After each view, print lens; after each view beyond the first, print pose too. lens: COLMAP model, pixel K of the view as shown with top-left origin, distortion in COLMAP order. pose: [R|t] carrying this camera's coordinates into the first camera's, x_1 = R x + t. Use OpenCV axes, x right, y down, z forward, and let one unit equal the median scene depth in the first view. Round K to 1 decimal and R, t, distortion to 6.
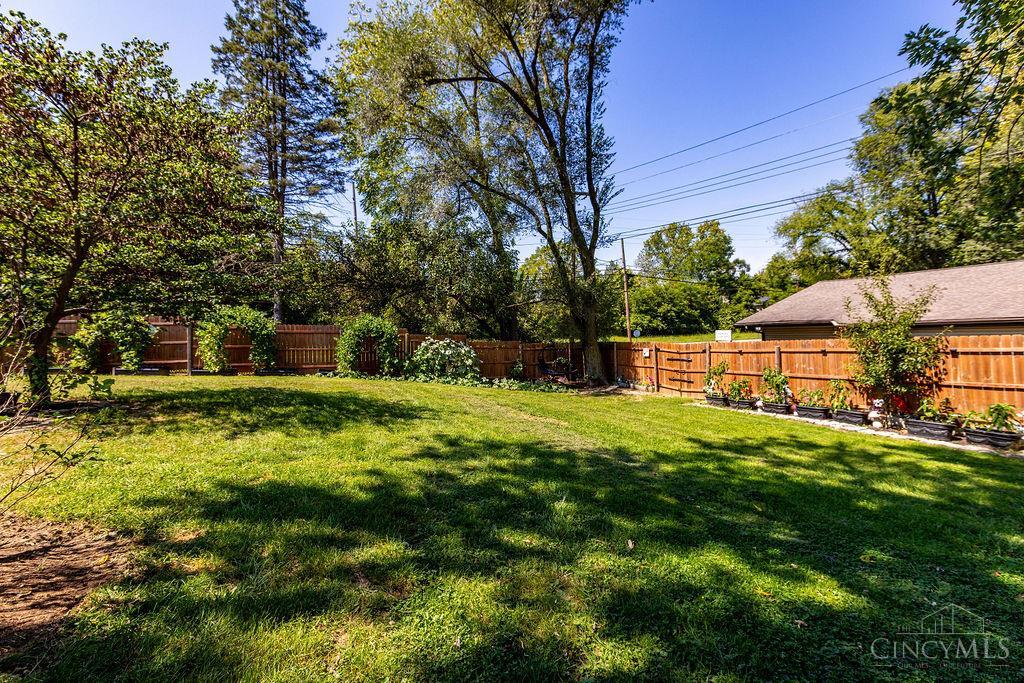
lens RADIAL K [[465.8, 0, 514.8], [0, 465.8, 334.1], [0, 0, 1]] dist [-0.001553, -0.000654]
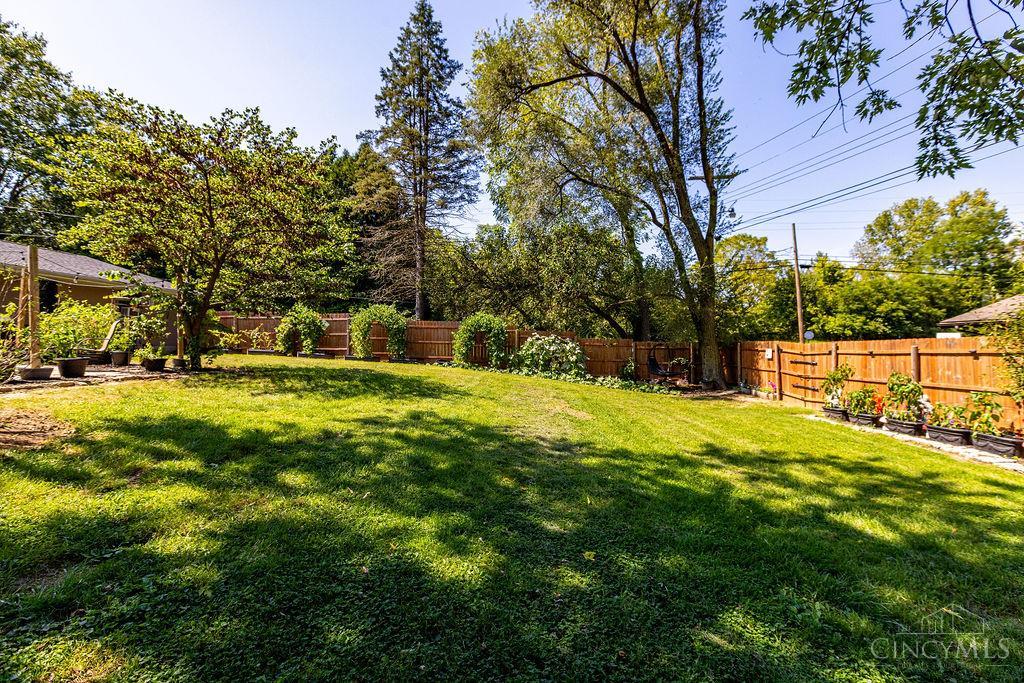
lens RADIAL K [[465.8, 0, 514.8], [0, 465.8, 334.1], [0, 0, 1]] dist [-0.001553, -0.000654]
pose [[0.912453, 0.011996, -0.409006, 0.202432], [-0.015060, 0.999877, -0.004272, 0.014065], [0.408905, 0.010058, 0.912522, 0.029348]]
